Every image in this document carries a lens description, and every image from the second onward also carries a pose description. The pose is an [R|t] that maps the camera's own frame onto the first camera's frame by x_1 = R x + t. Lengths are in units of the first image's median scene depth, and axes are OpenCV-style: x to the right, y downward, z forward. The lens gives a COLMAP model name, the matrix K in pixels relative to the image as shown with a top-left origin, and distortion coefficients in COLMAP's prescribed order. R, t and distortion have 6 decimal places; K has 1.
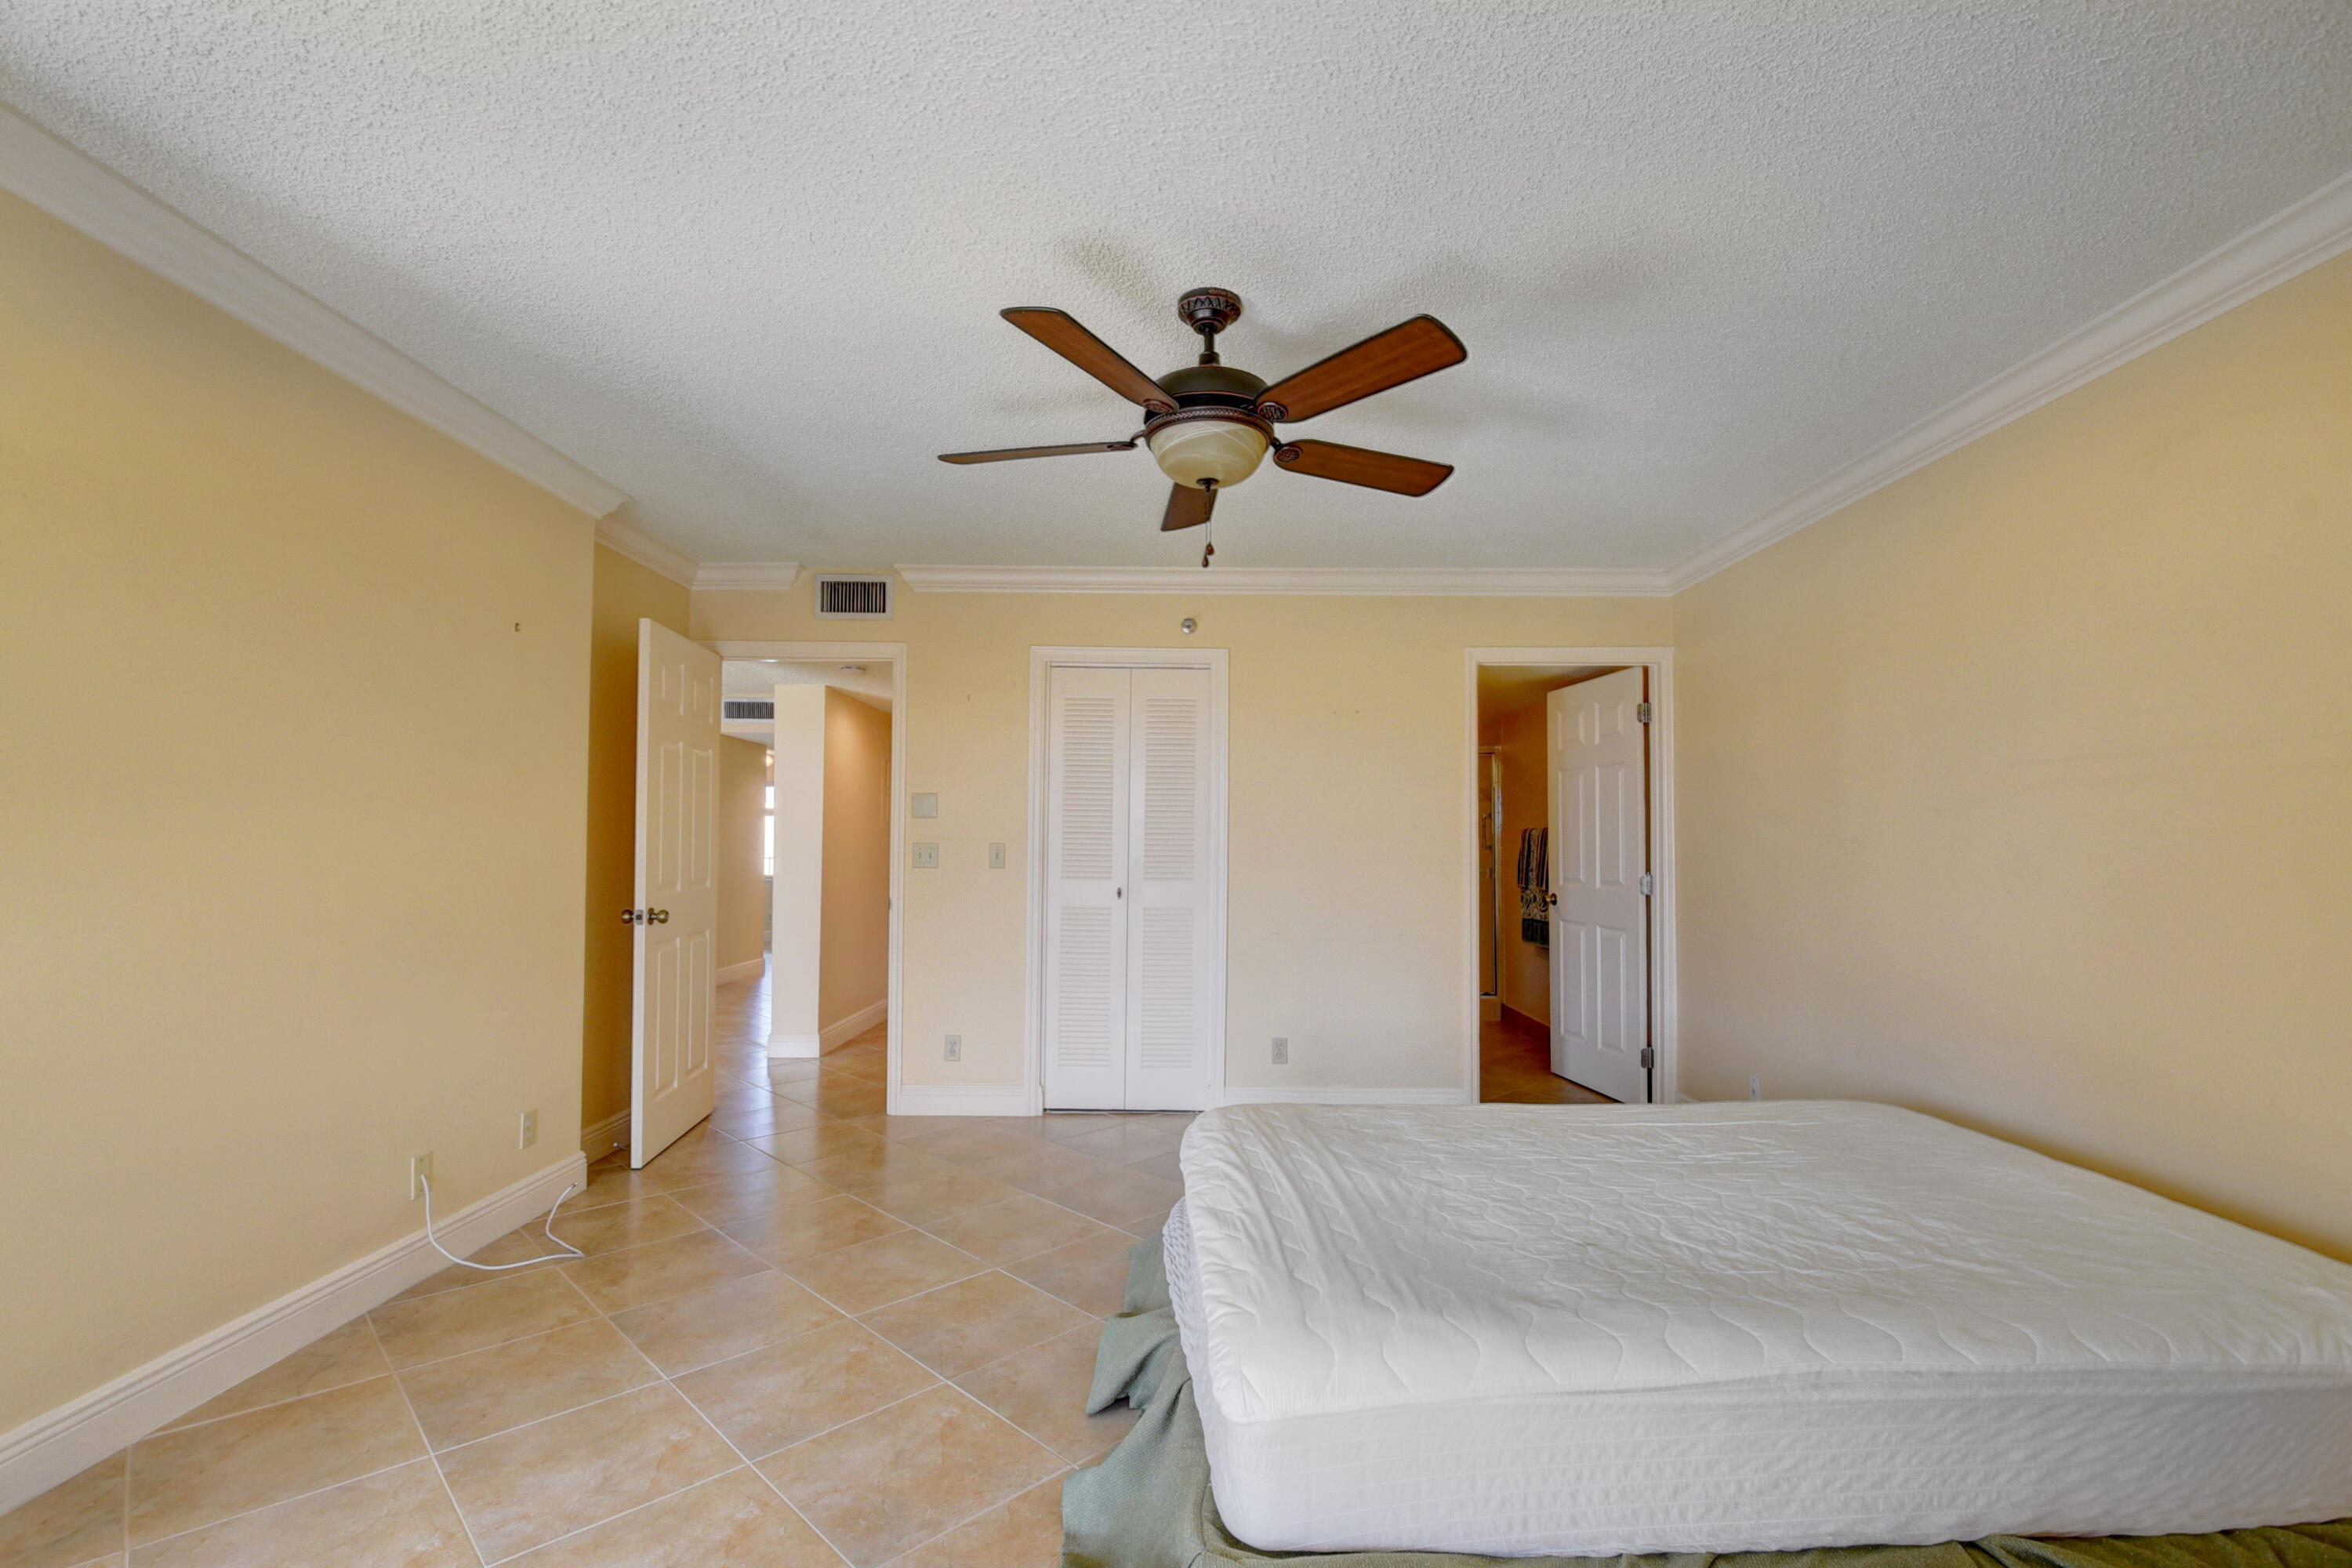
lens RADIAL K [[1037.7, 0, 1189.6], [0, 1037.7, 819.7], [0, 0, 1]] dist [0.024286, -0.028220]
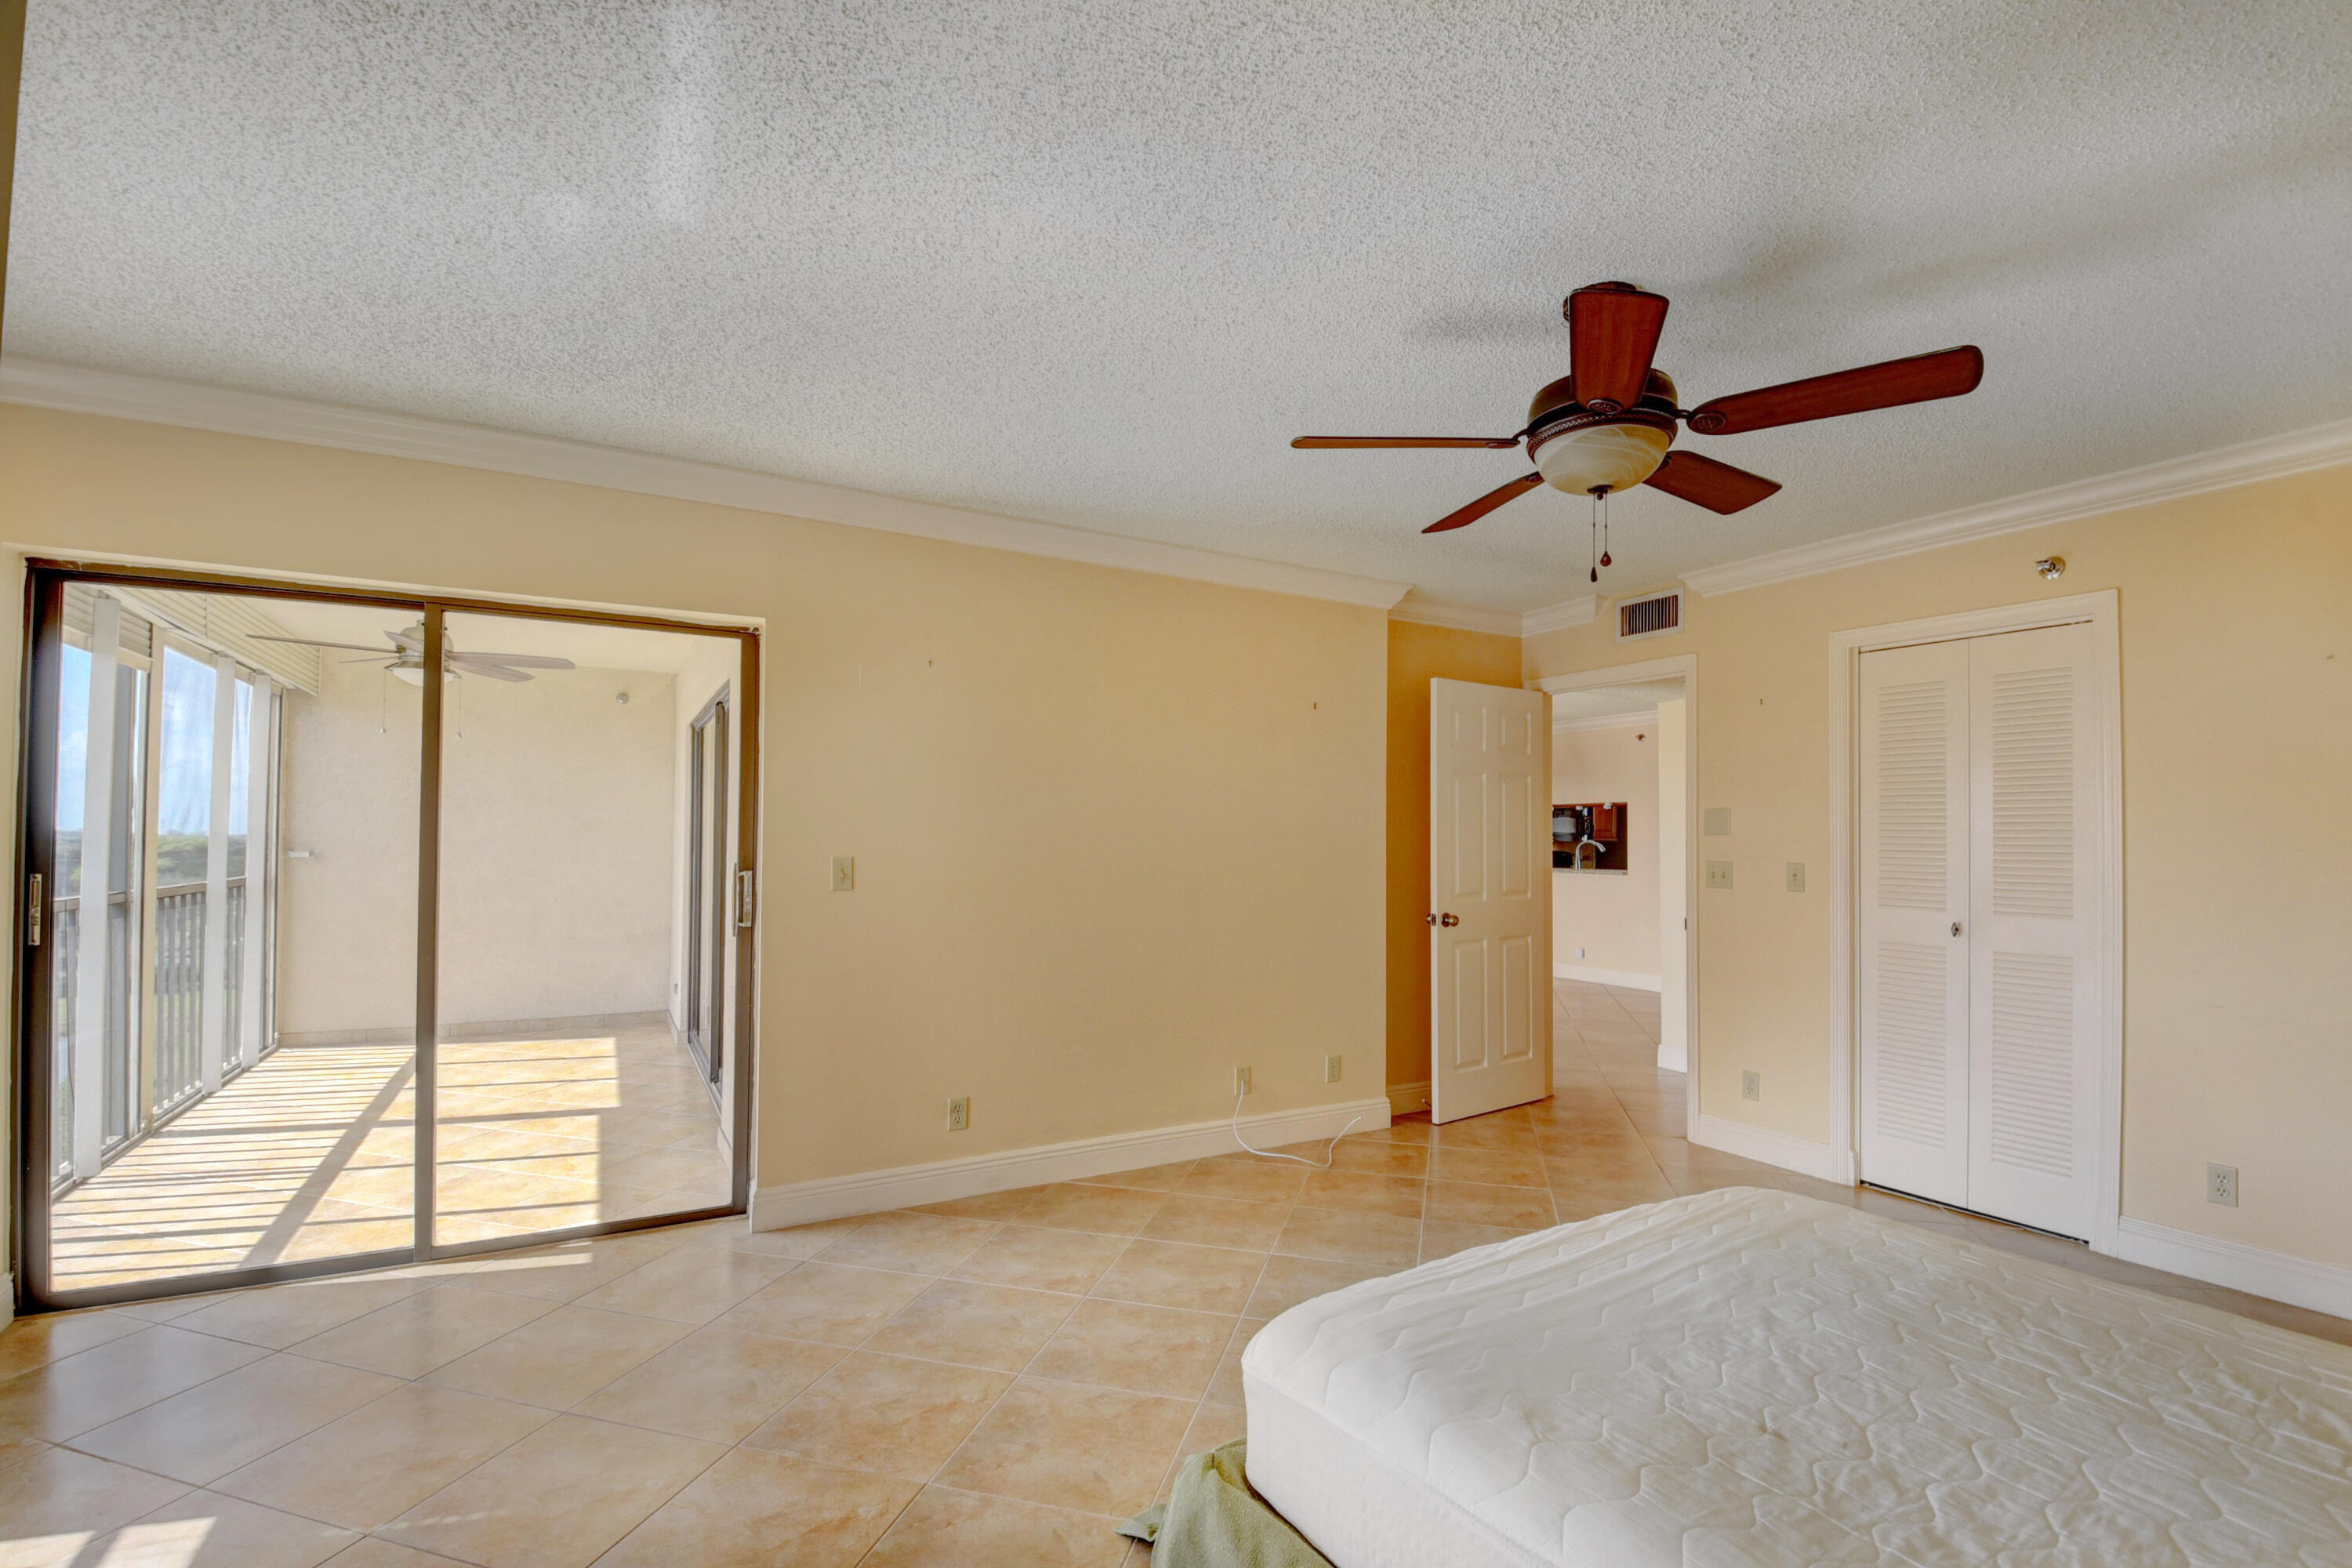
lens RADIAL K [[1037.7, 0, 1189.6], [0, 1037.7, 819.7], [0, 0, 1]] dist [0.024286, -0.028220]
pose [[0.505850, -0.020406, -0.862380, 0.393366], [0.016372, 0.999767, -0.014054, -0.012862], [0.862466, -0.007010, 0.506066, 0.128971]]
